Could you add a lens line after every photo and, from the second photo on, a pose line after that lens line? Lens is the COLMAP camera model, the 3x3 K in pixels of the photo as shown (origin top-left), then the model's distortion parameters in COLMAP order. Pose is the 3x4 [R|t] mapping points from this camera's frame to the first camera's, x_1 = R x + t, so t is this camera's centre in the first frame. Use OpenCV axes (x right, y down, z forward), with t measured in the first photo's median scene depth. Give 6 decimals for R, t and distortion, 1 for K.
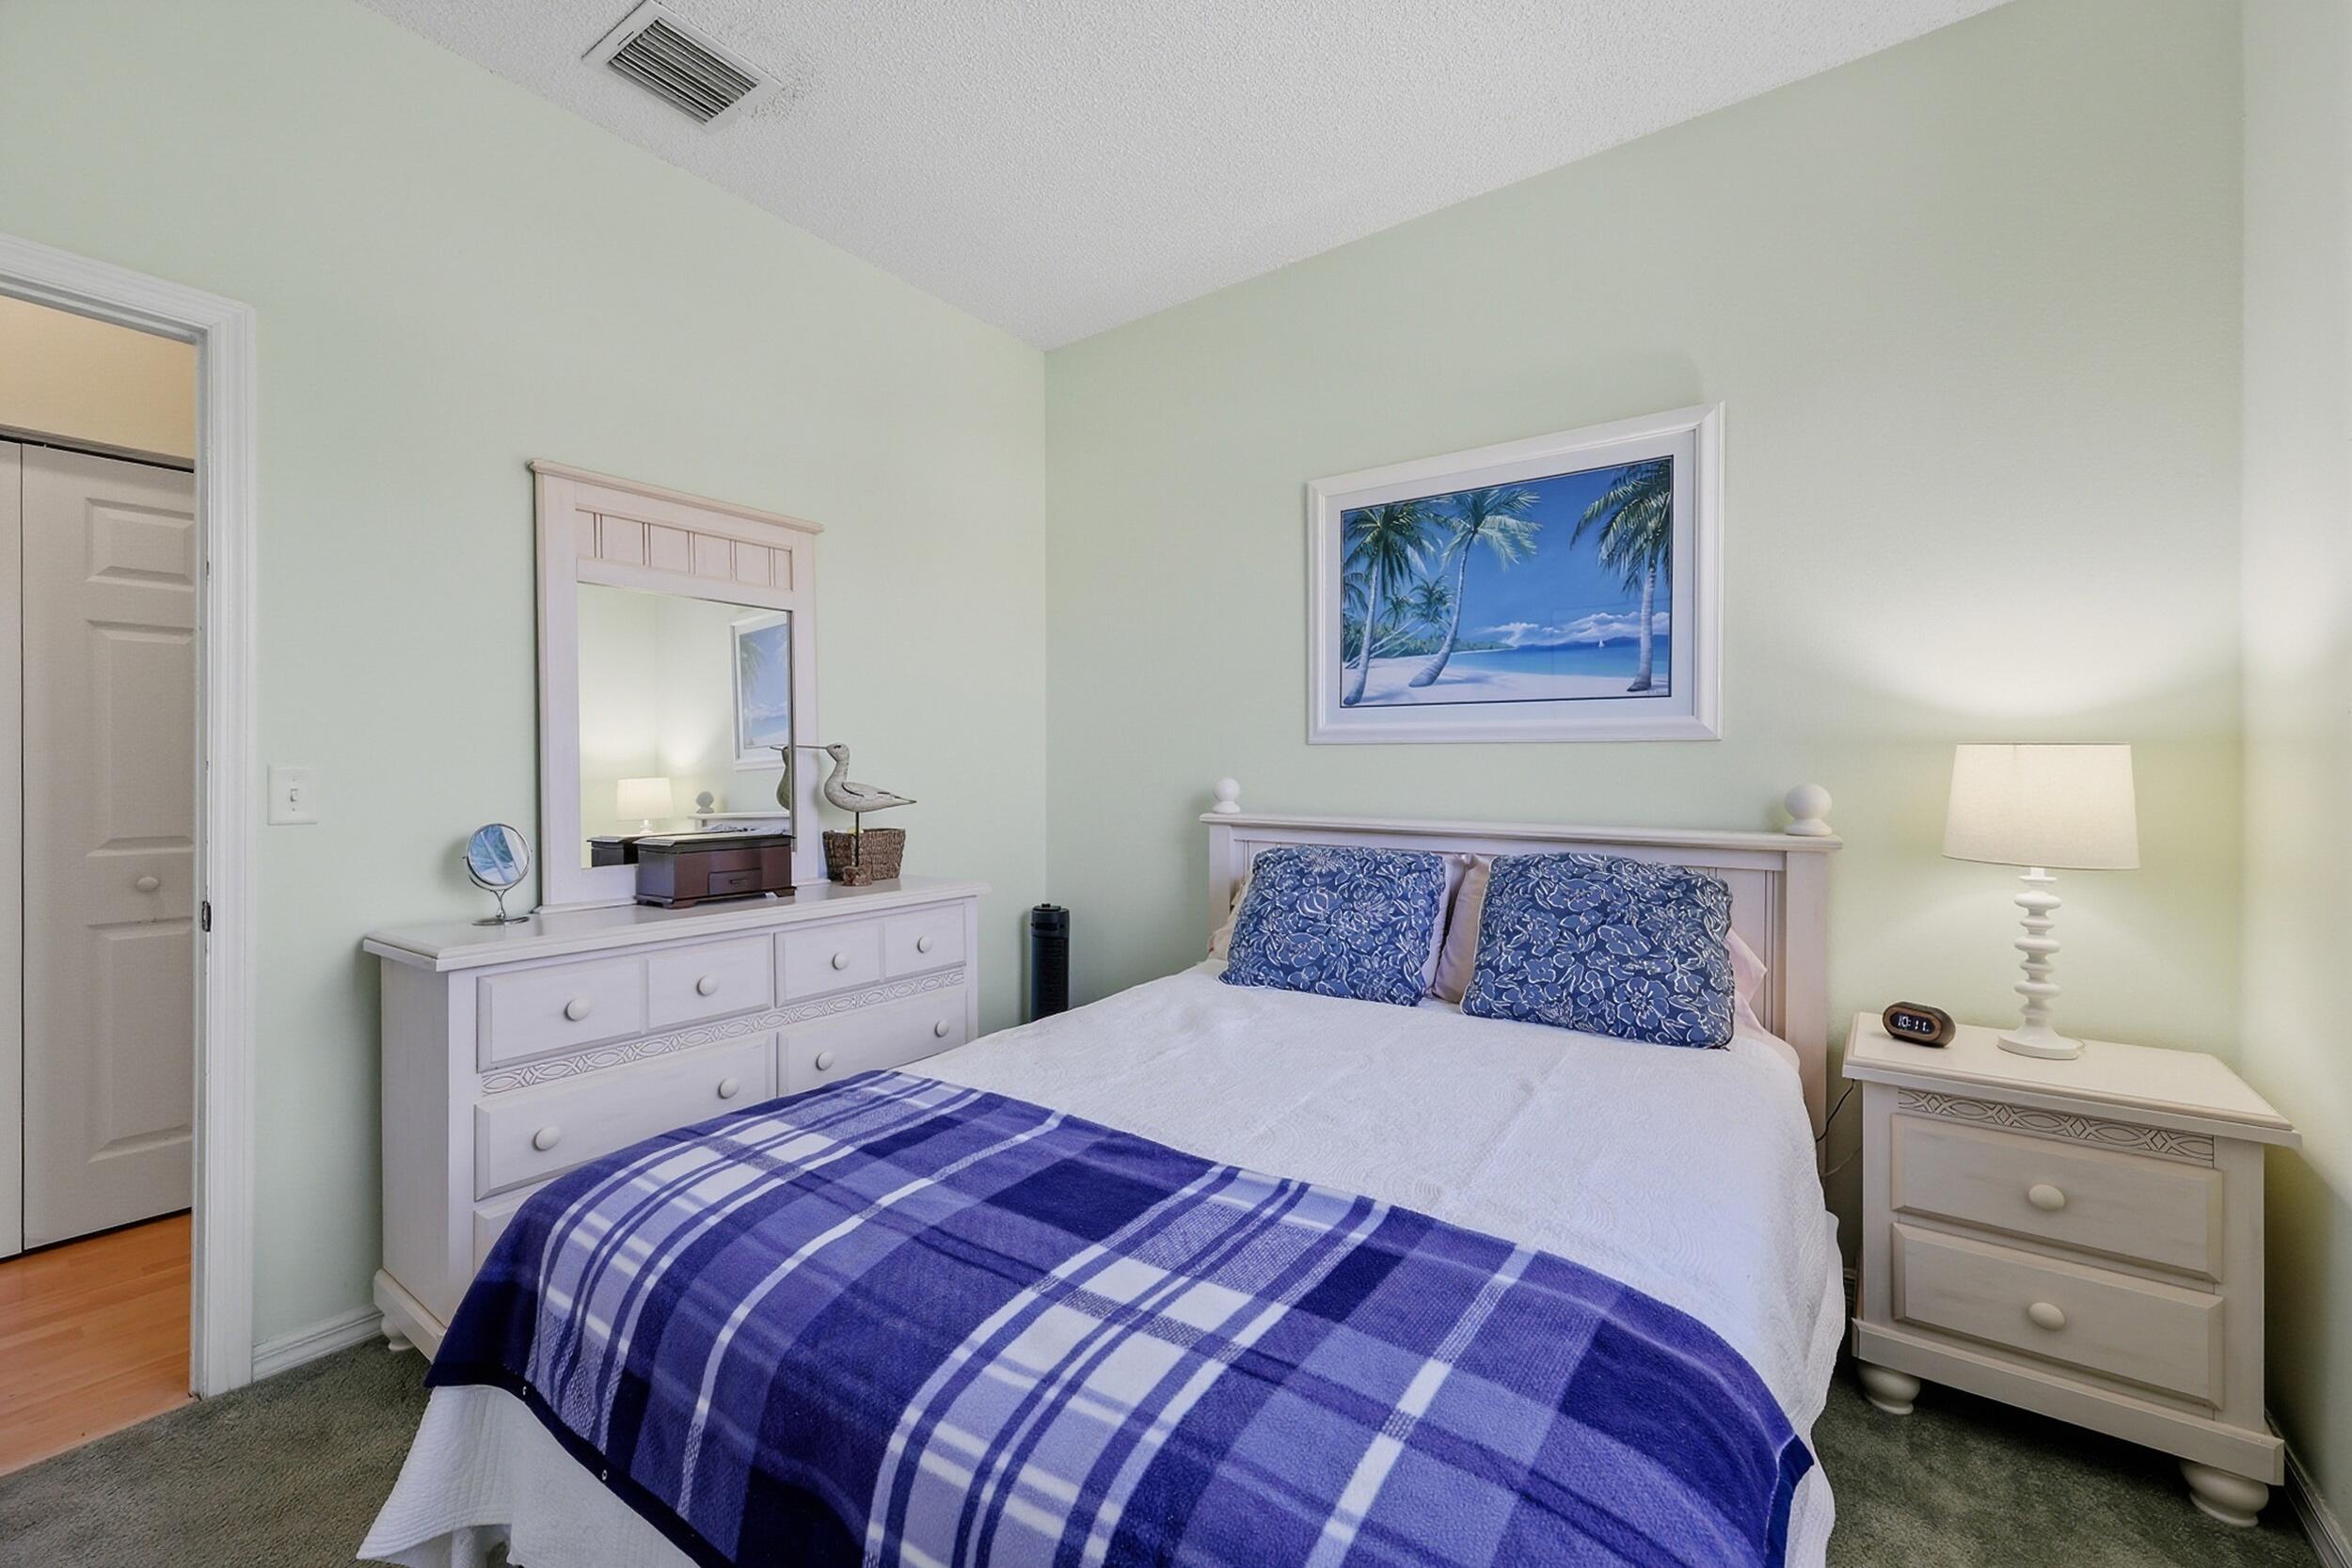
lens RADIAL K [[942.4, 0, 1172.2], [0, 942.4, 794.0], [0, 0, 1]] dist [-0.003017, -0.001479]
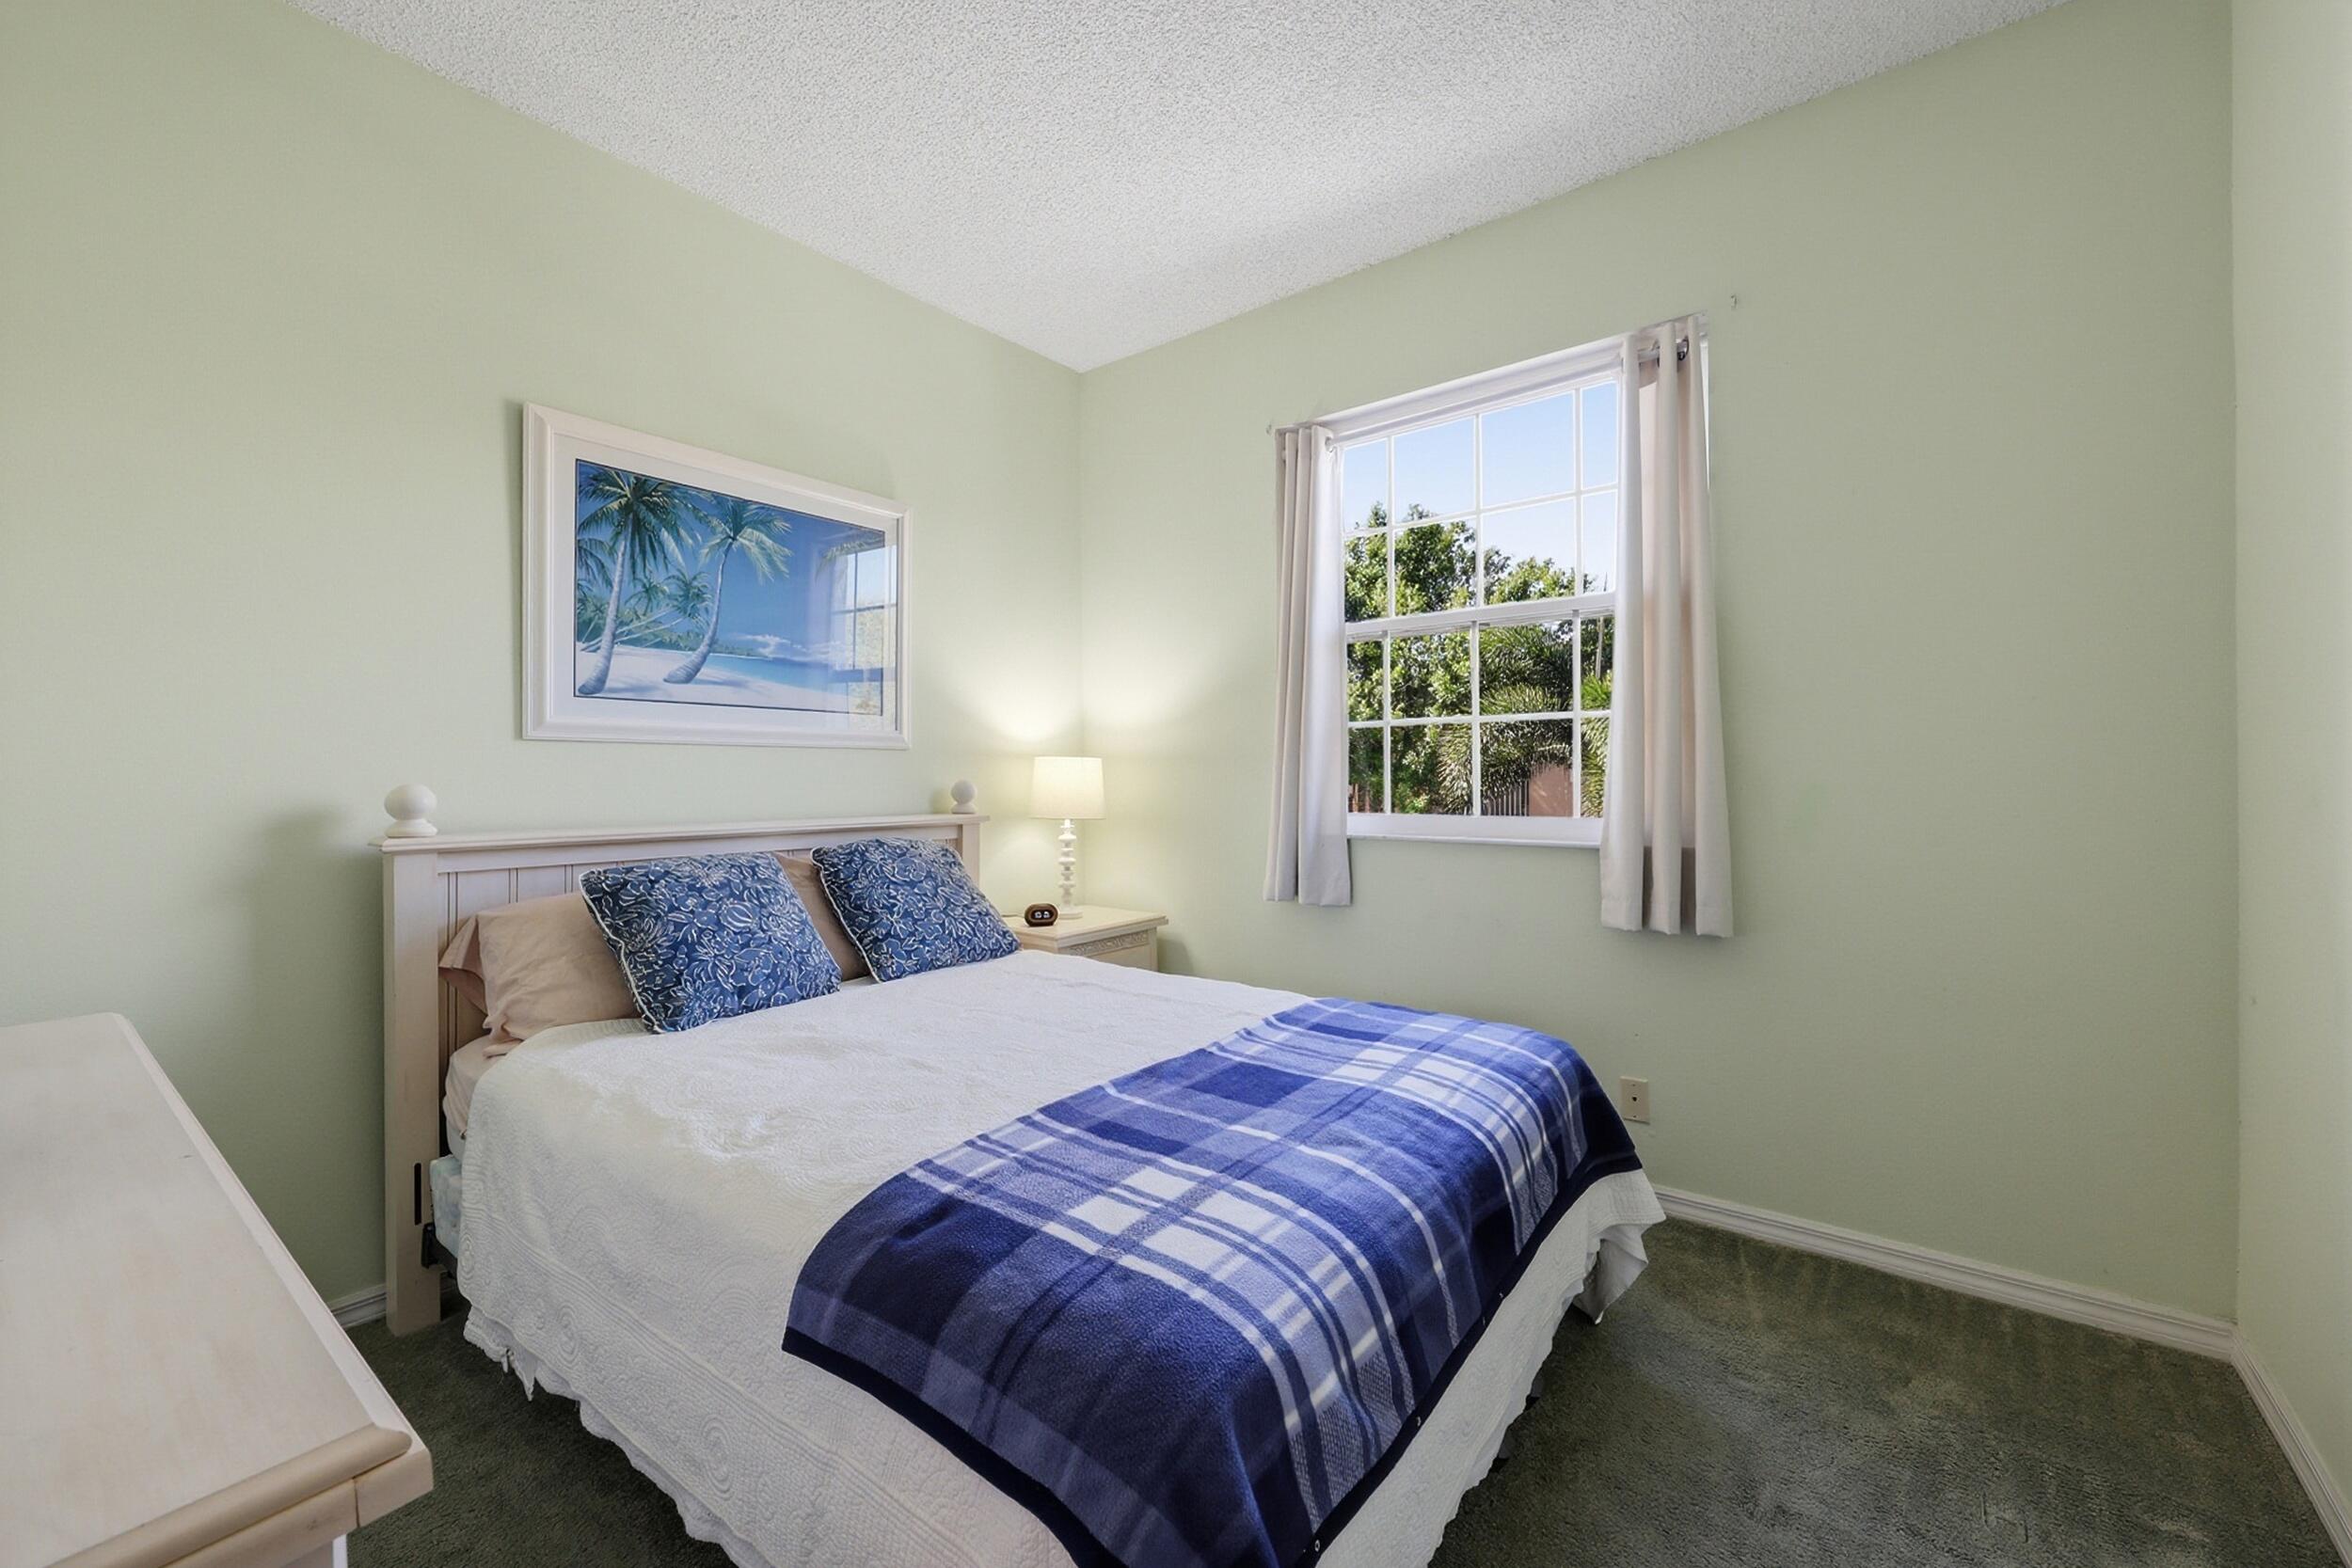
lens RADIAL K [[942.4, 0, 1165.0], [0, 942.4, 775.2], [0, 0, 1]] dist [-0.003017, -0.001479]
pose [[0.043634, -0.004600, 0.999037, -0.668588], [0.032186, 0.999477, 0.003196, -0.009554], [-0.998529, 0.032016, 0.043759, 0.486206]]
